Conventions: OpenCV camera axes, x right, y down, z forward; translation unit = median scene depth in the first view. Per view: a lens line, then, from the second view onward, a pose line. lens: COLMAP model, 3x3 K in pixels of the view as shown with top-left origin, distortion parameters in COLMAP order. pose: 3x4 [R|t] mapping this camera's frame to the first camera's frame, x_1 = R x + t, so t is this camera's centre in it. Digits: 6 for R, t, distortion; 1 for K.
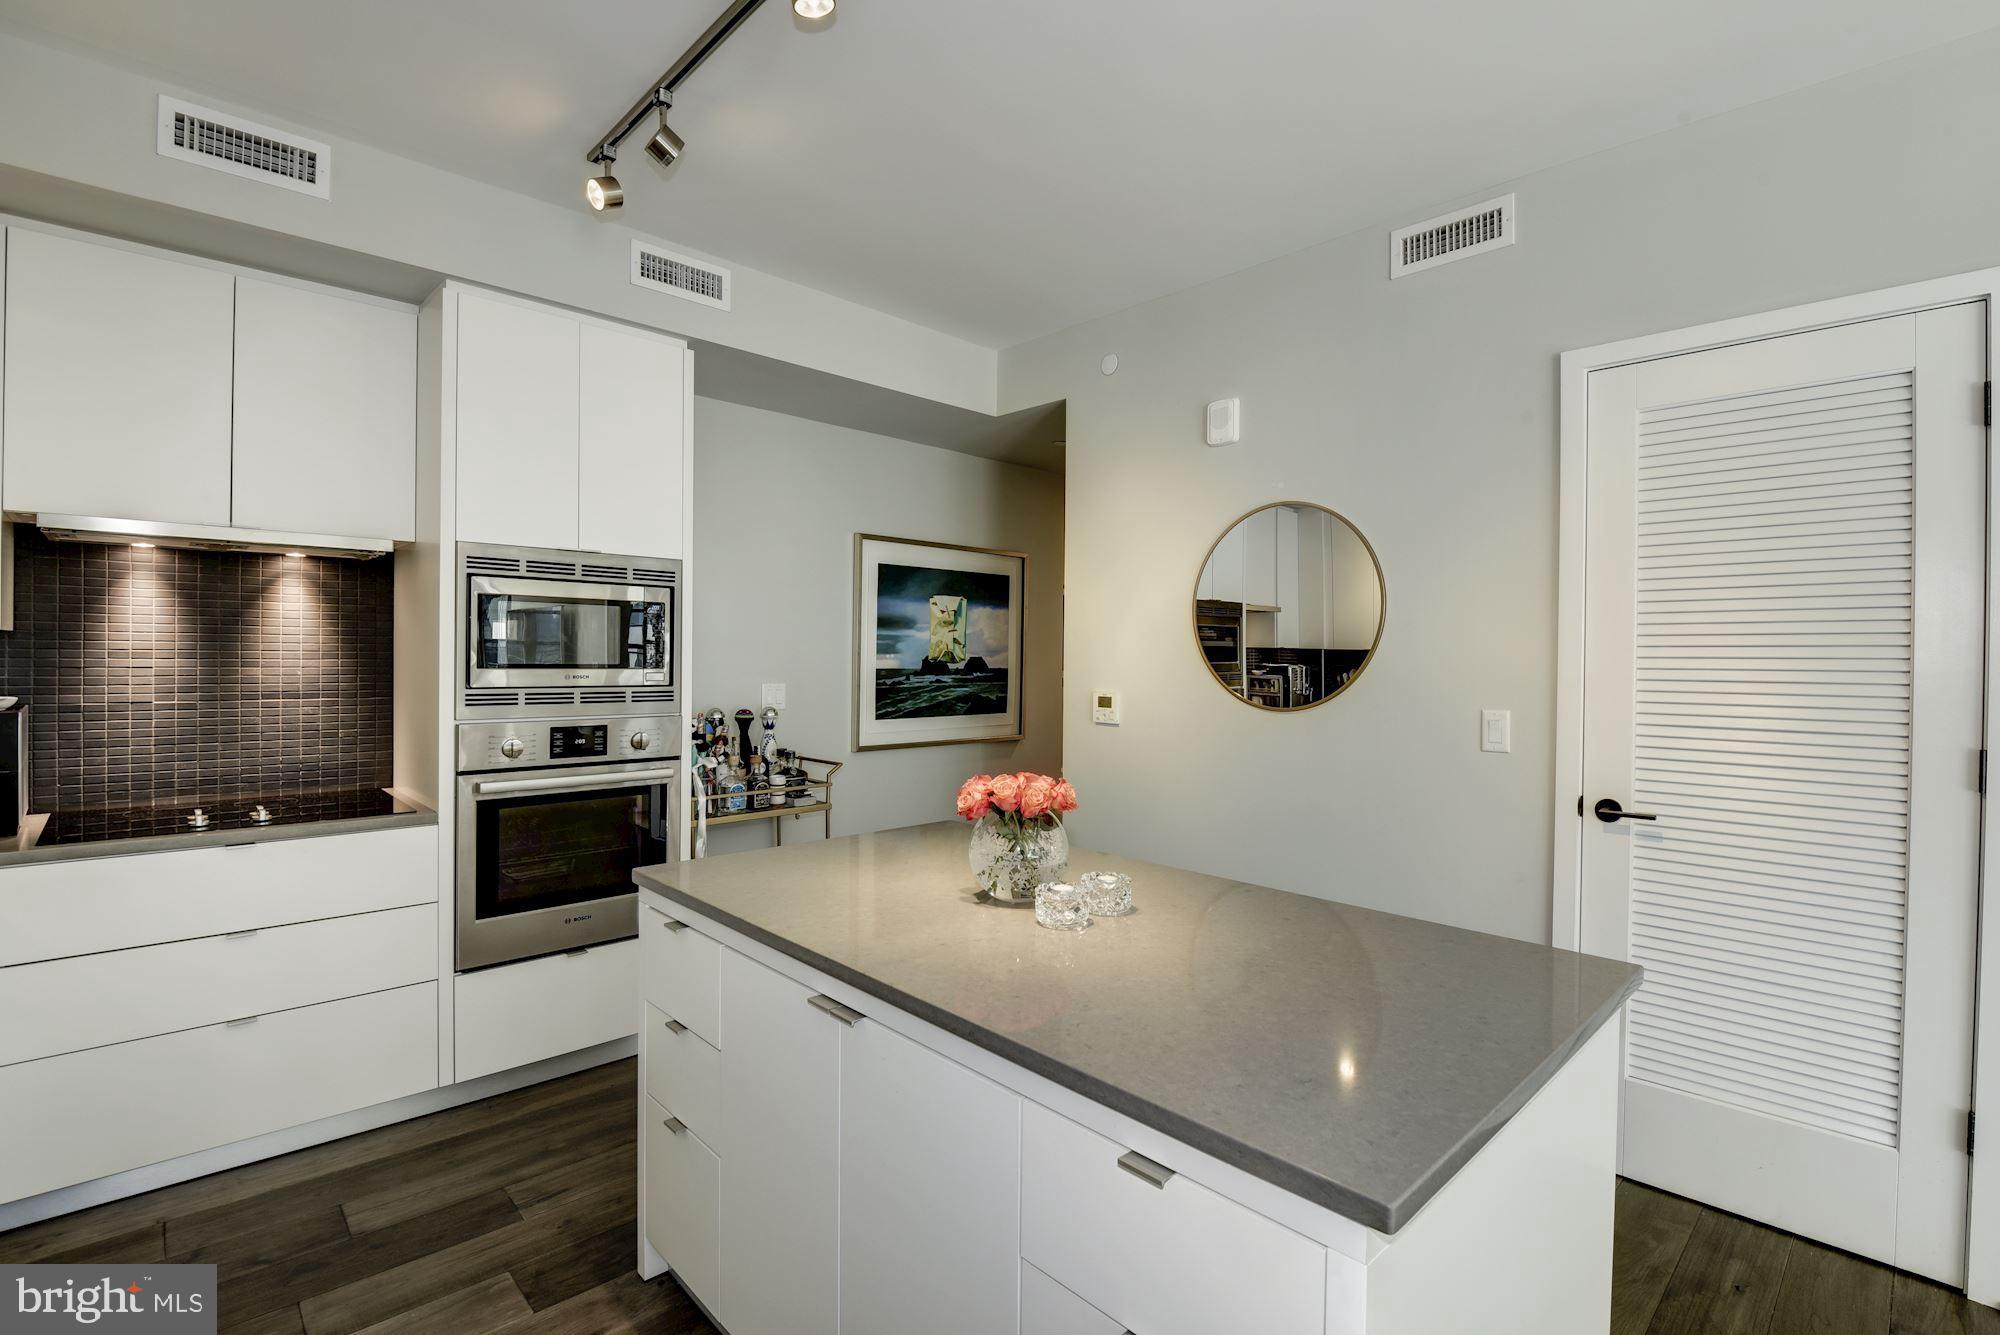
lens RADIAL K [[912.5, 0, 1003.7], [0, 912.5, 664.3], [0, 0, 1]] dist [0.005724, -0.019674]
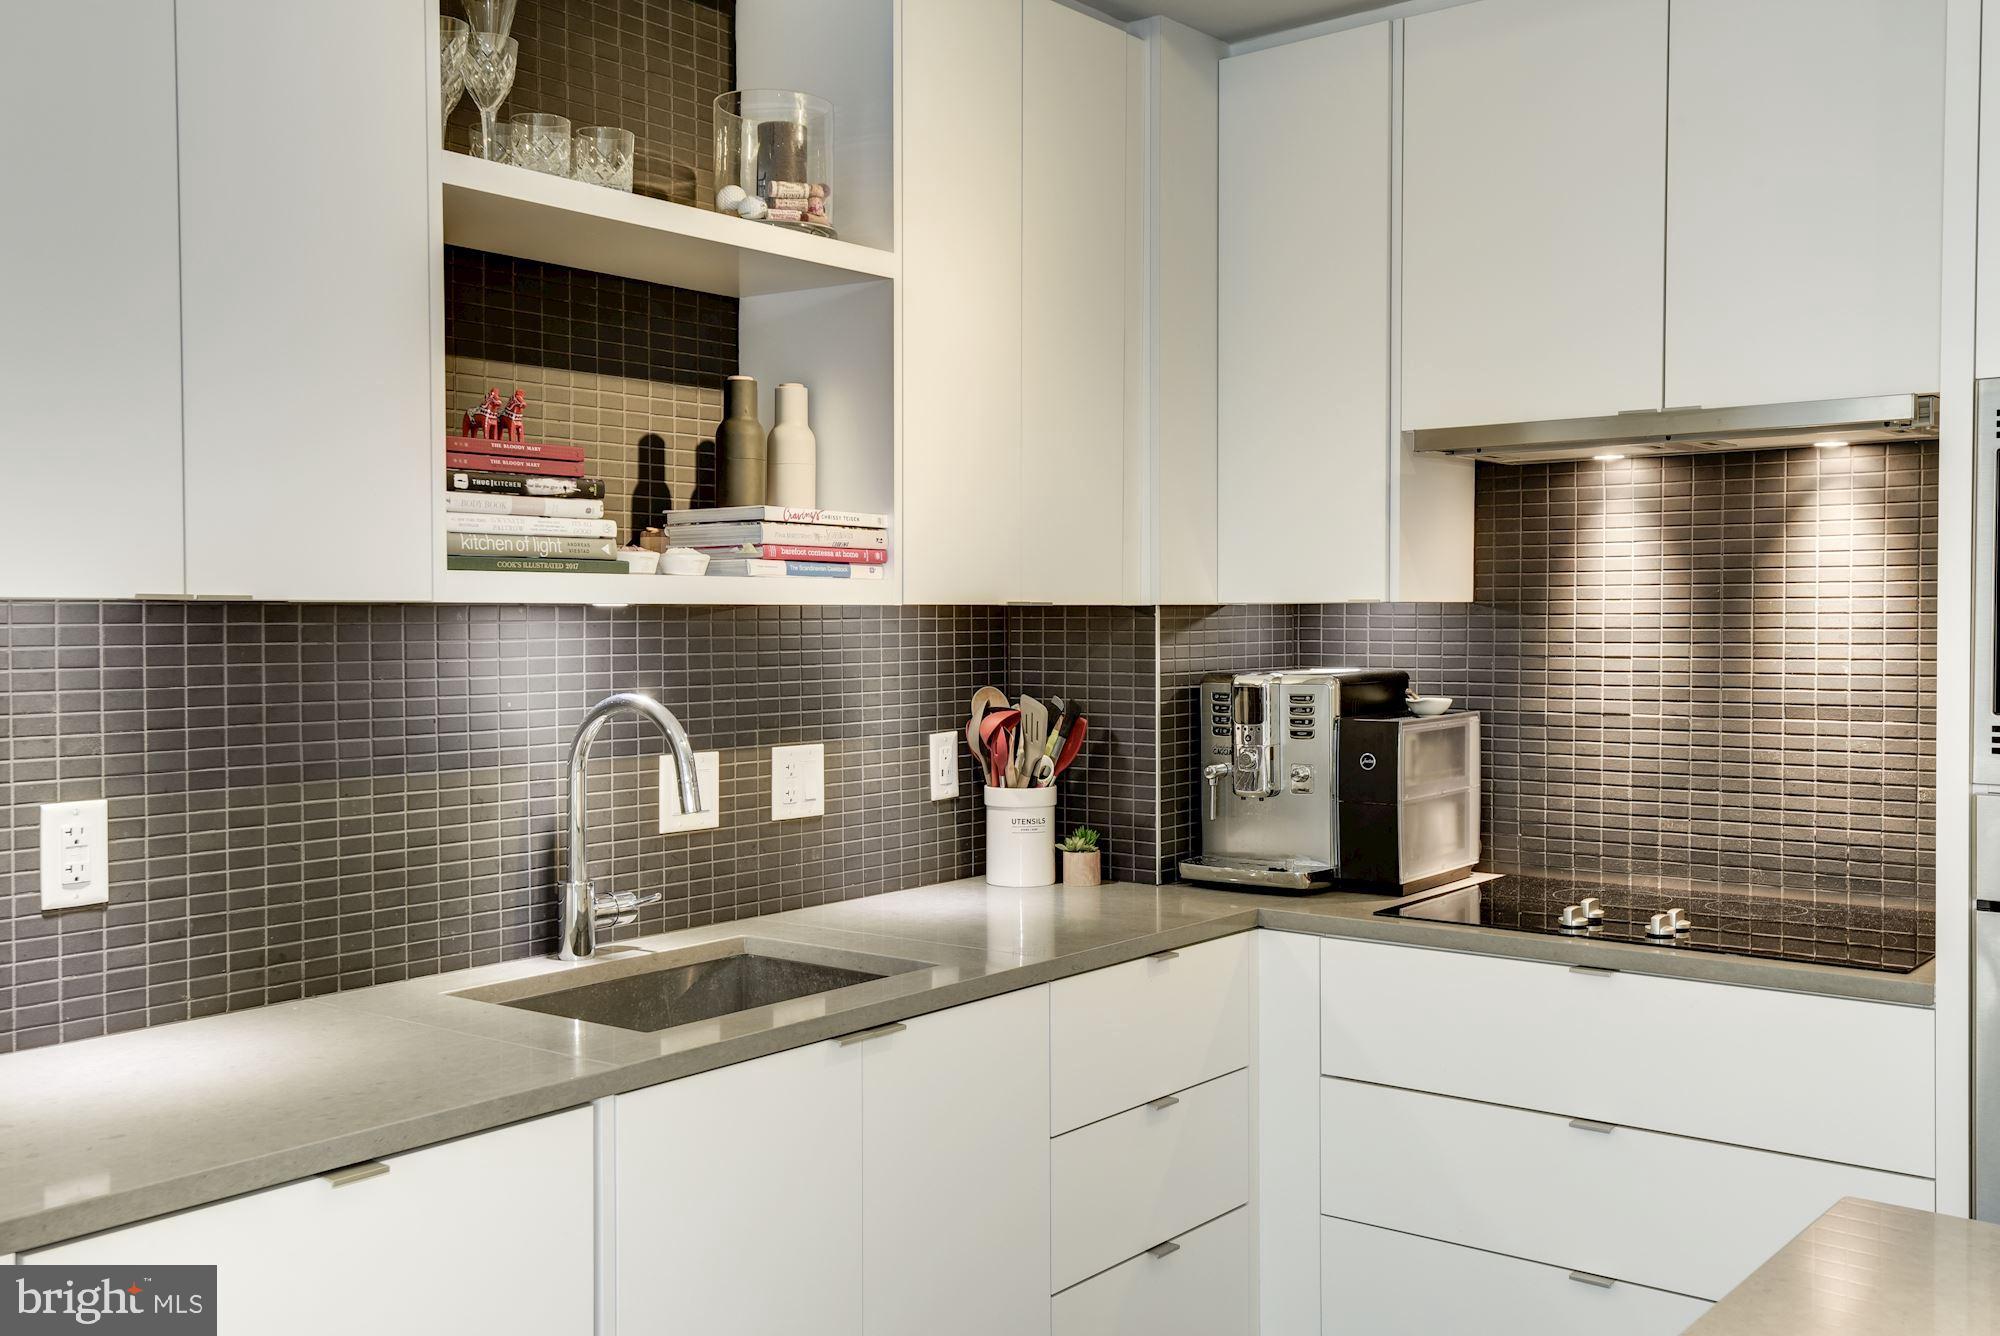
lens RADIAL K [[1878.3, 0, 981.6], [0, 1878.3, 671.5], [0, 0, 1]] dist [0.043659, 0.001716]
pose [[0.128832, 0.018838, -0.991488, 0.219238], [-0.003398, 0.999822, 0.018555, -0.007807], [0.991661, 0.000979, 0.128873, 0.344529]]
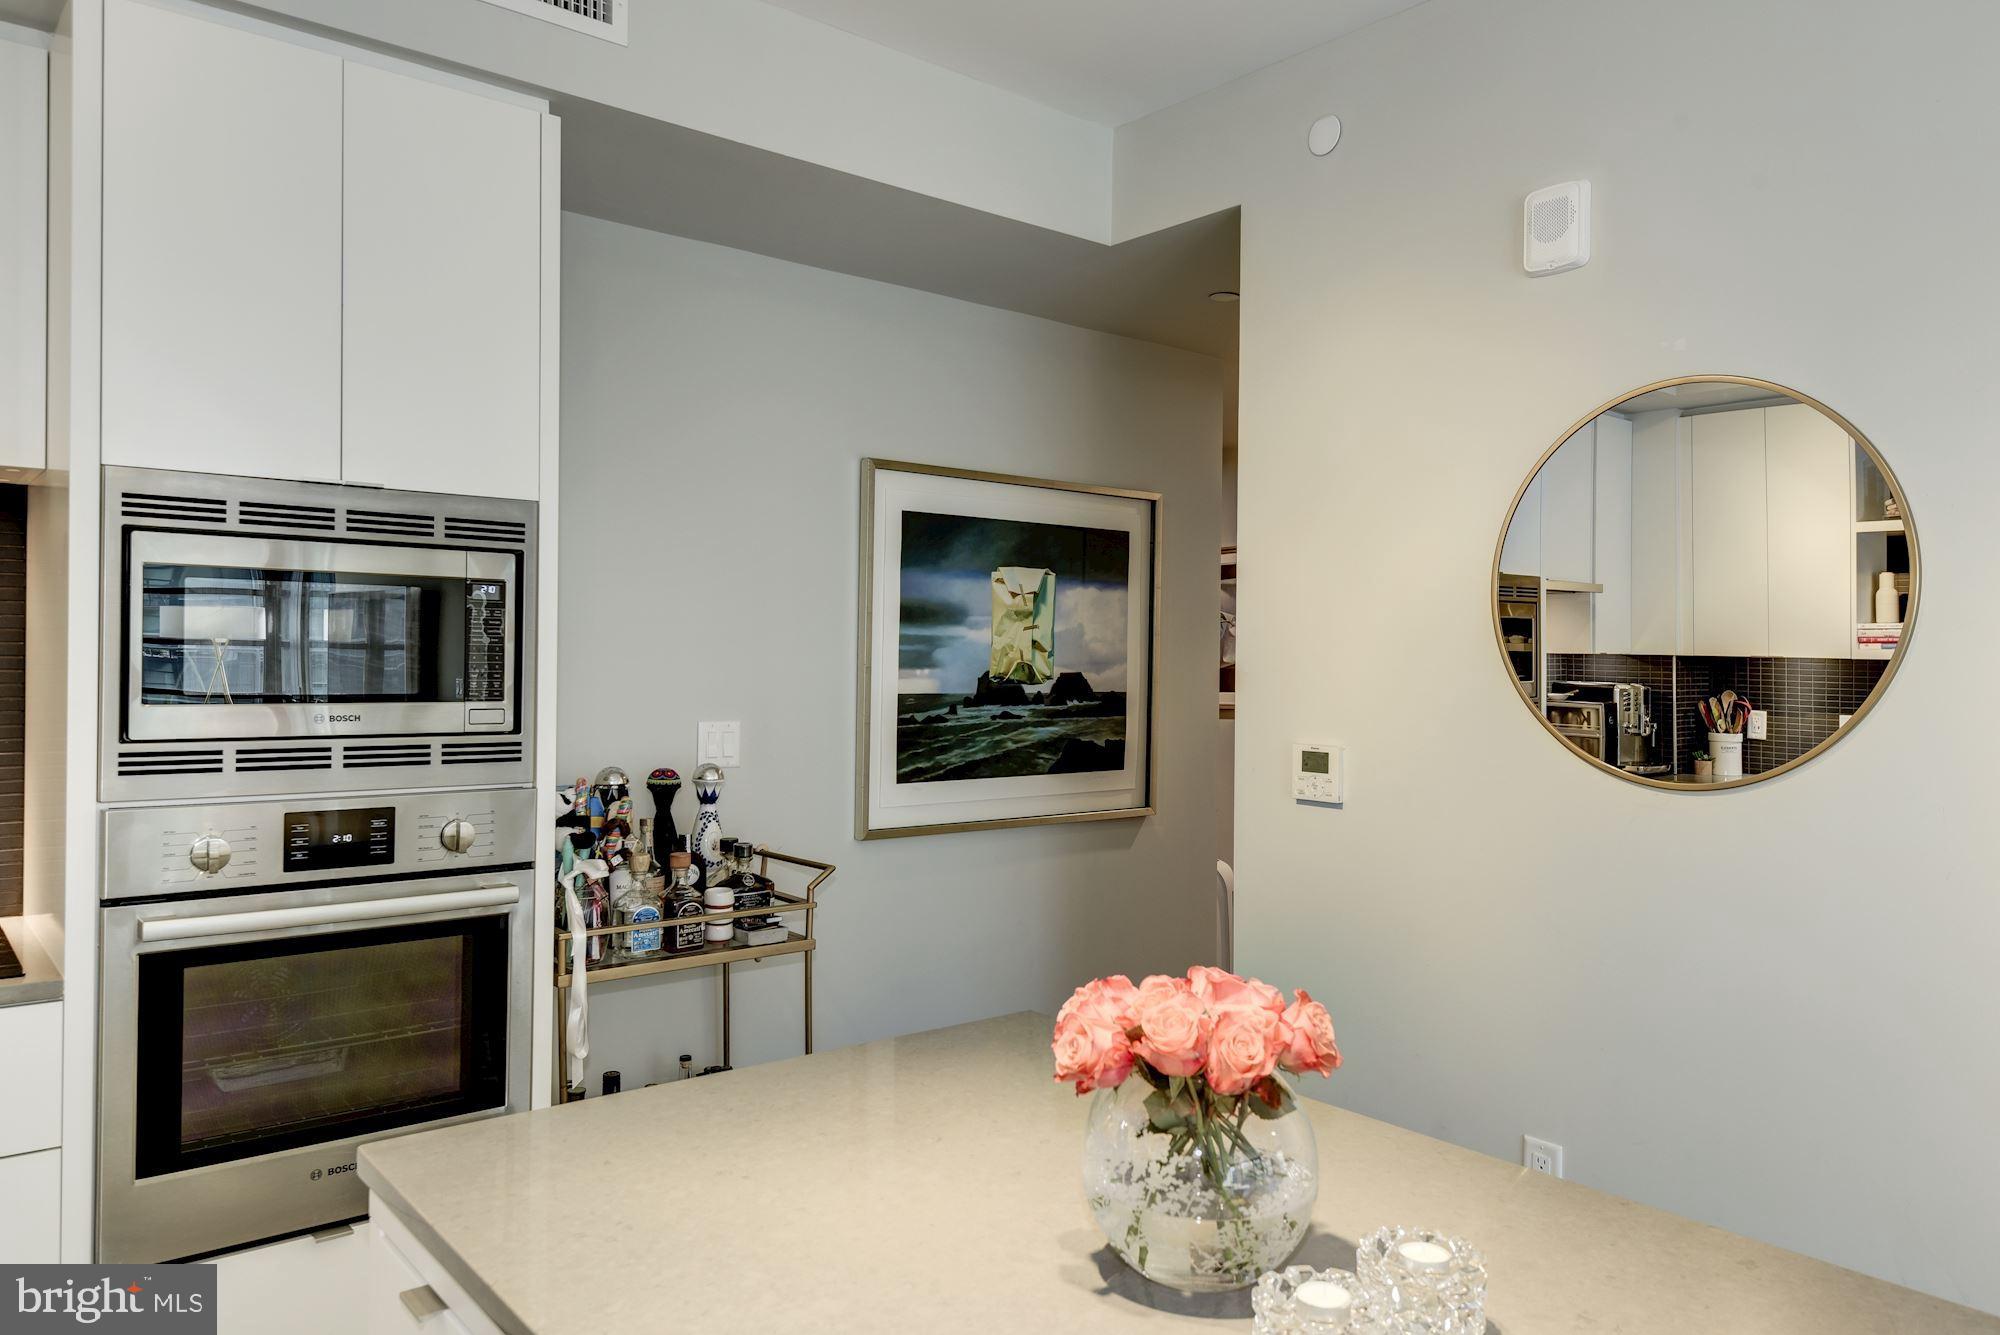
lens RADIAL K [[1377.7, 0, 992.6], [0, 1377.7, 661.1], [0, 0, 1]] dist [0.021801, -0.002194]
pose [[0.996753, 0.000600, -0.080521, -0.015679], [-0.001288, 0.999963, -0.008499, -0.012659], [0.080513, 0.008576, 0.996717, 0.202904]]
